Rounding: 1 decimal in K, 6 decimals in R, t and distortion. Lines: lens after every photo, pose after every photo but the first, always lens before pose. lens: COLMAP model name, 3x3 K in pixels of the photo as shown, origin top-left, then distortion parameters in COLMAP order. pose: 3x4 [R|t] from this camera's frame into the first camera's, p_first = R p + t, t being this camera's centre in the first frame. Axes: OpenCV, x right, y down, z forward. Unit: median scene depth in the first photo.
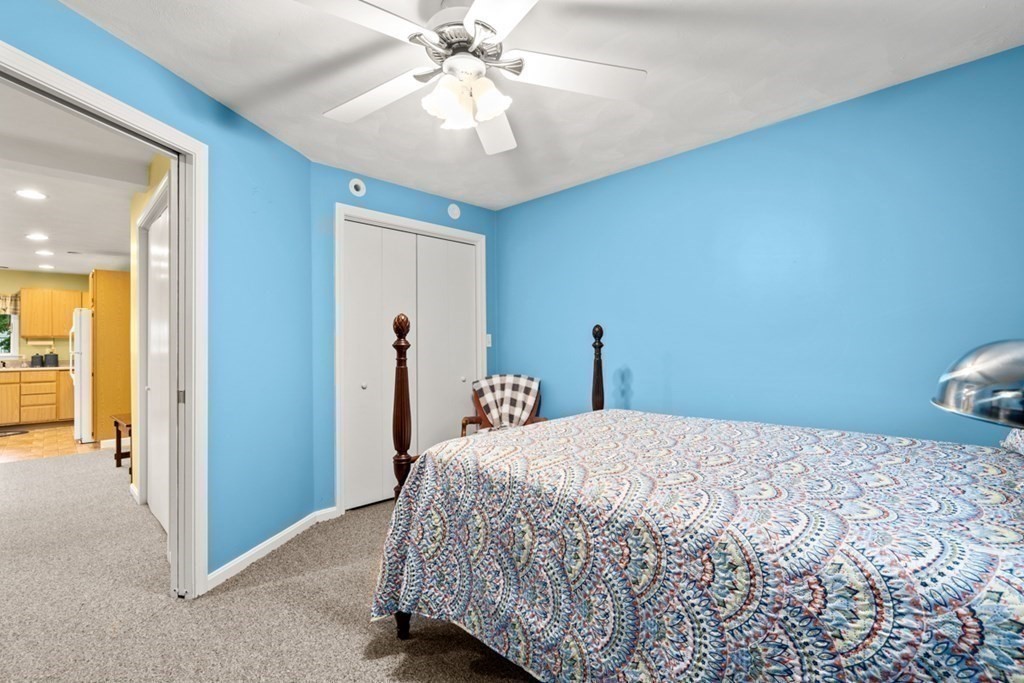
lens RADIAL K [[469.7, 0, 513.7], [0, 469.7, 341.1], [0, 0, 1]] dist [-0.003413, 0.002005]
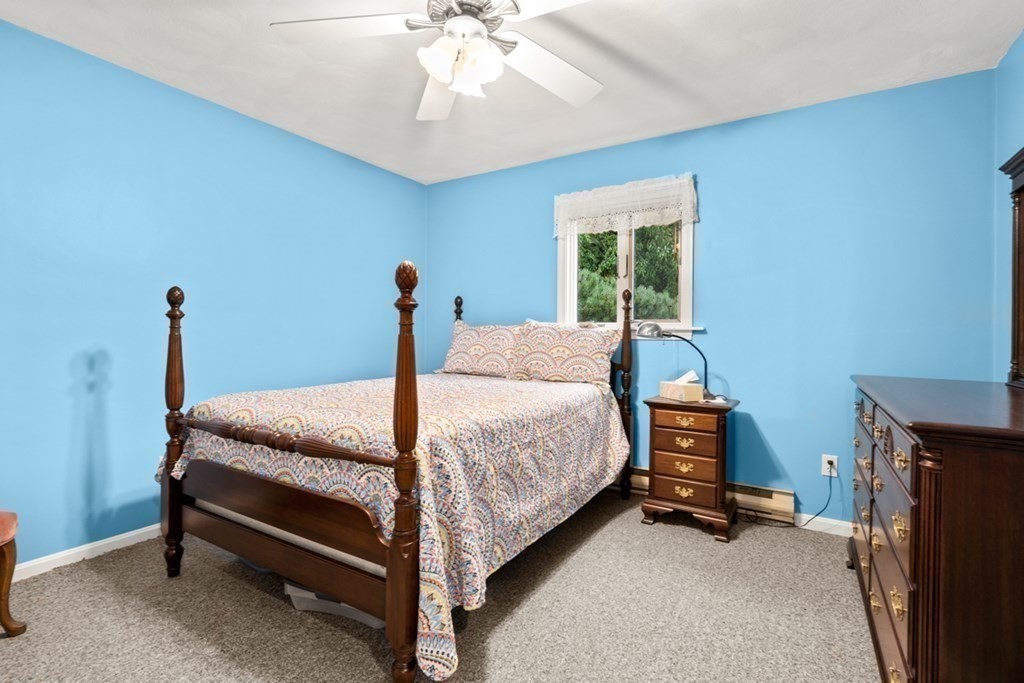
lens RADIAL K [[469.7, 0, 511.7], [0, 469.7, 335.1], [0, 0, 1]] dist [-0.003413, 0.002005]
pose [[-0.226087, 0.008756, 0.974068, -0.982894], [-0.016955, 0.999773, -0.012922, 0.062448], [-0.973960, -0.019437, -0.225887, 1.007492]]
